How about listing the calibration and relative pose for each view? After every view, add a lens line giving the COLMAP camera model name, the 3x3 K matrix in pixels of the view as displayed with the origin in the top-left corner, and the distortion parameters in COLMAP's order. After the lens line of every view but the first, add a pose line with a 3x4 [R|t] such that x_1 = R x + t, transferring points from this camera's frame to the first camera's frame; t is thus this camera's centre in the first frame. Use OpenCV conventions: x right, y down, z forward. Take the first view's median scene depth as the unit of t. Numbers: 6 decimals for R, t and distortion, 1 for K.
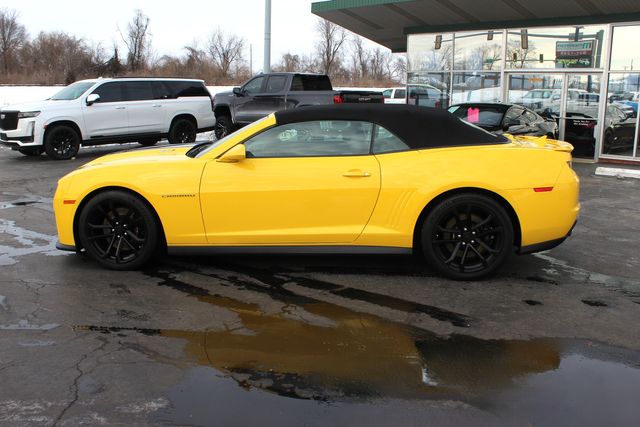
lens RADIAL K [[614.2, 0, 320.6], [0, 614.2, 214.2], [0, 0, 1]] dist [-0.158097, 0.167871]
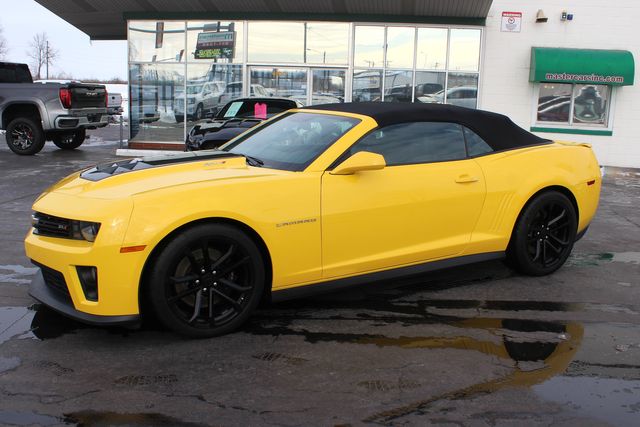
lens RADIAL K [[651.4, 0, 323.1], [0, 651.4, 212.9], [0, 0, 1]] dist [-0.144431, 0.133979]
pose [[0.800449, -0.092179, 0.592271, -0.661471], [0.093611, 0.995204, 0.028376, -0.059625], [-0.592046, 0.032730, 0.805239, 0.317102]]
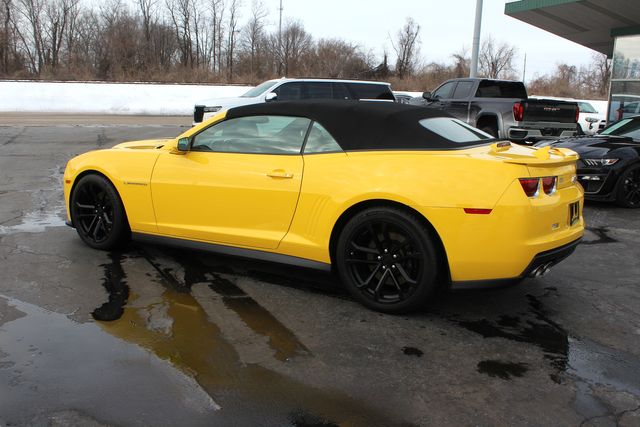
lens RADIAL K [[614.2, 0, 320.6], [0, 614.2, 214.2], [0, 0, 1]] dist [-0.158097, 0.167871]
pose [[0.903755, 0.101070, -0.415948, 0.465386], [-0.106731, 0.994241, 0.009687, -0.021456], [0.414531, 0.035640, 0.909337, 0.191485]]
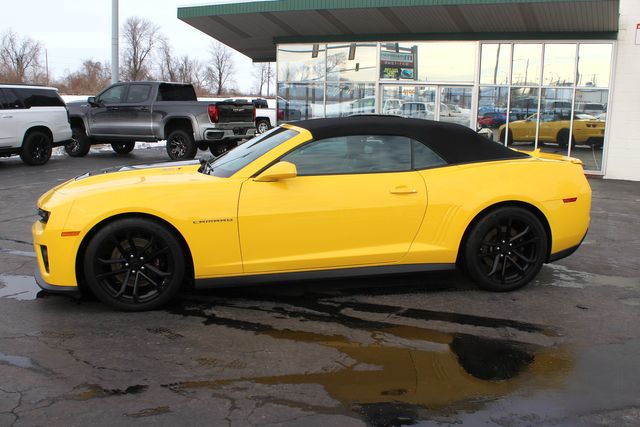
lens RADIAL K [[627.0, 0, 321.4], [0, 627.0, 216.6], [0, 0, 1]] dist [-0.159090, 0.159637]
pose [[0.951165, -0.040931, 0.305957, -0.346916], [0.045544, 0.998931, -0.007953, -0.021320], [-0.305304, 0.021500, 0.952012, 0.093202]]
